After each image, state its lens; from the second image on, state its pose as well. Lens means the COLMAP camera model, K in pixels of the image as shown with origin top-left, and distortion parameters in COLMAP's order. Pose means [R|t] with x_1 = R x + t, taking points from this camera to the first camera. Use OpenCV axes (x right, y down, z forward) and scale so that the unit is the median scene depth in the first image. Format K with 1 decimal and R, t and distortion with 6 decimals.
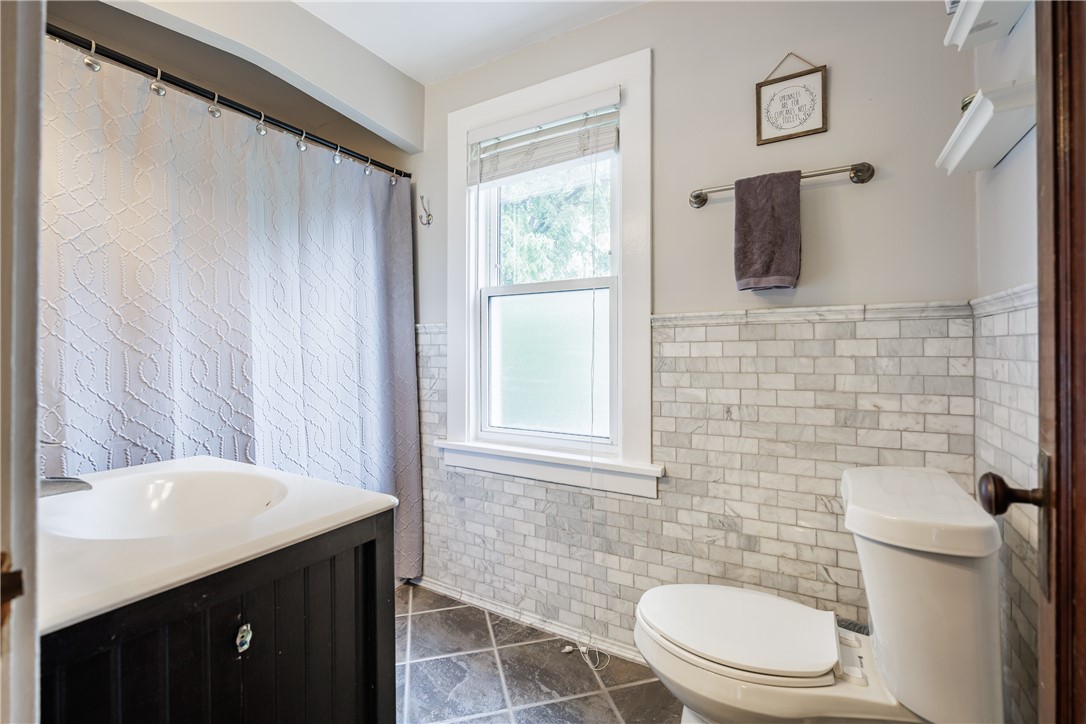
lens RADIAL K [[484.5, 0, 541.3], [0, 484.5, 356.5], [0, 0, 1]] dist [0.001421, 0.000032]
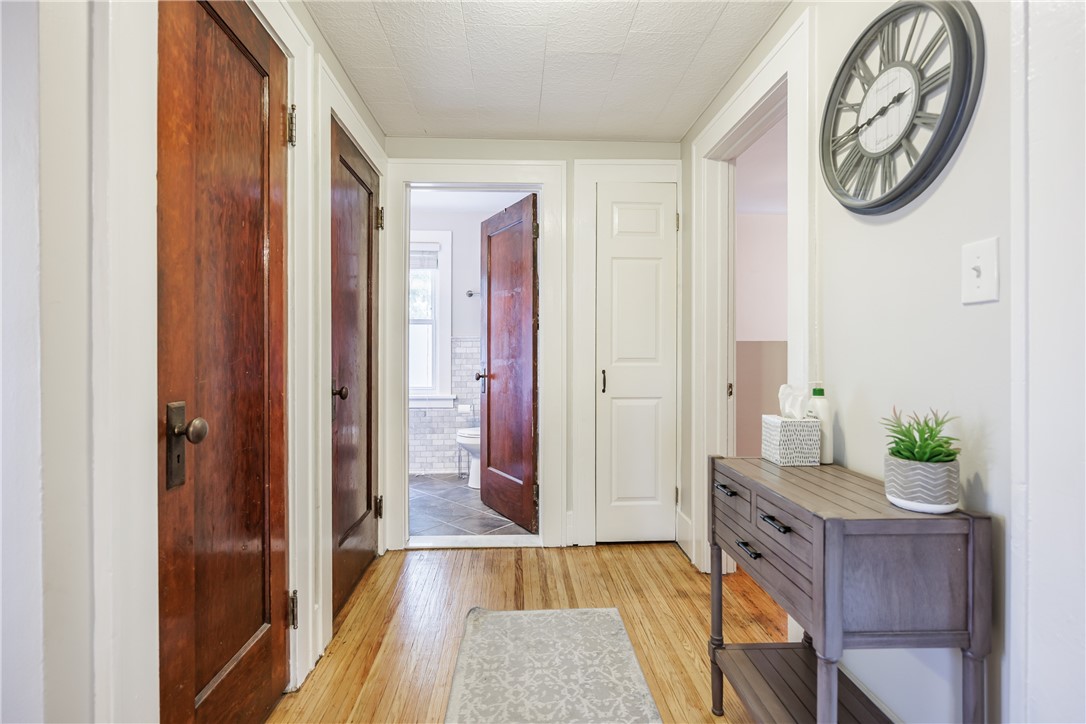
lens RADIAL K [[498.9, 0, 540.9], [0, 498.9, 356.2], [0, 0, 1]] dist [-0.007649, 0.000449]
pose [[0.841666, 0.000086, 0.539999, -0.769994], [-0.000686, 0.999999, 0.000911, 0.015087], [-0.539998, -0.001137, 0.841665, -1.421822]]
